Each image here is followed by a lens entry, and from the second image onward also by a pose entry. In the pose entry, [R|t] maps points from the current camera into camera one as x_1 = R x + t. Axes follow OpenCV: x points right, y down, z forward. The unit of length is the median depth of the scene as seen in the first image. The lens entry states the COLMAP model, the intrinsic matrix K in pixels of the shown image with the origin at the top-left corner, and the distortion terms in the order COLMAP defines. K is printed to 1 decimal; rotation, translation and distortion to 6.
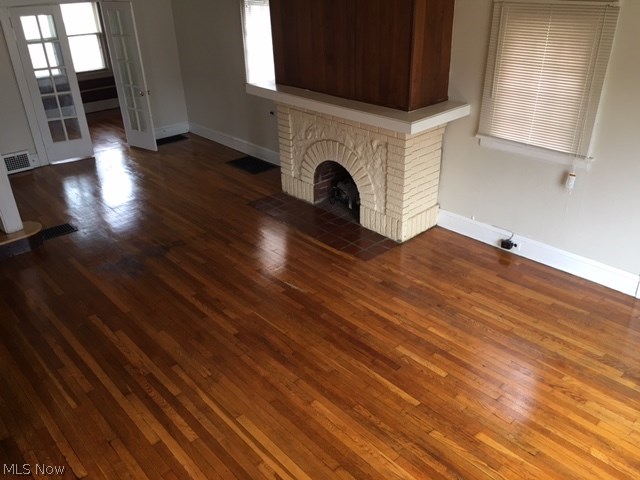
lens RADIAL K [[537.8, 0, 320.1], [0, 537.8, 240.7], [0, 0, 1]] dist [0.040902, -0.009641]
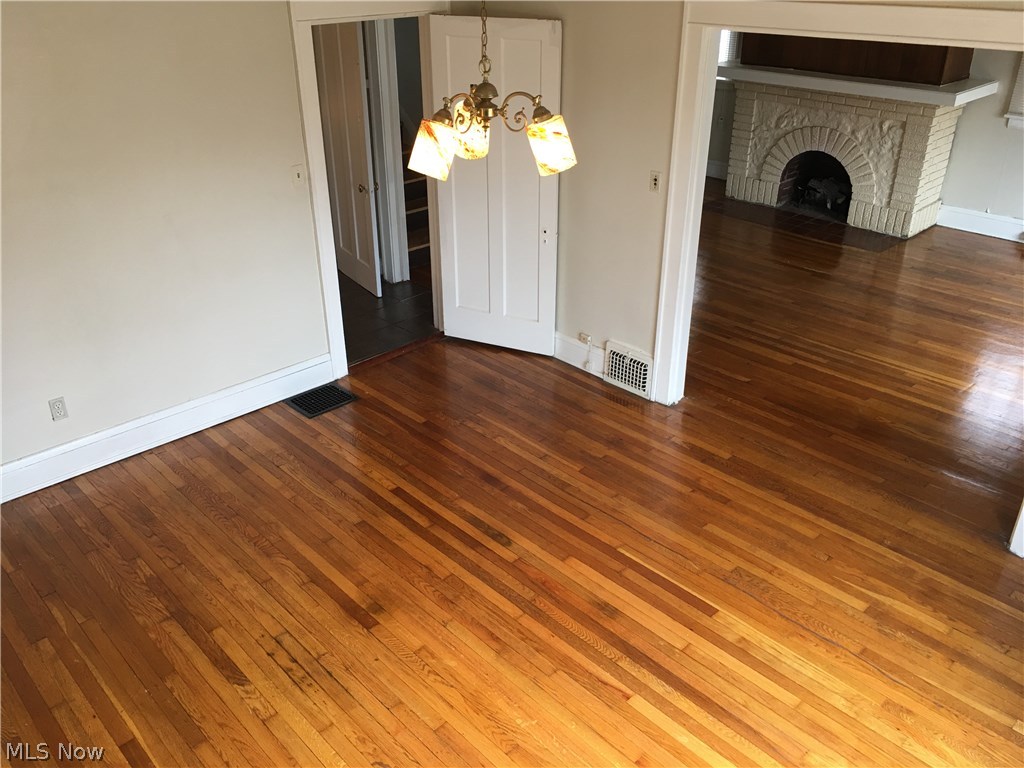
lens RADIAL K [[860.4, 0, 512.9], [0, 860.4, 383.5], [0, 0, 1]] dist [0.040902, -0.009641]
pose [[0.999181, 0.011305, 0.038851, -0.549961], [-0.011439, 0.999929, 0.003221, 0.244286], [-0.038812, -0.003662, 0.999240, -0.416014]]
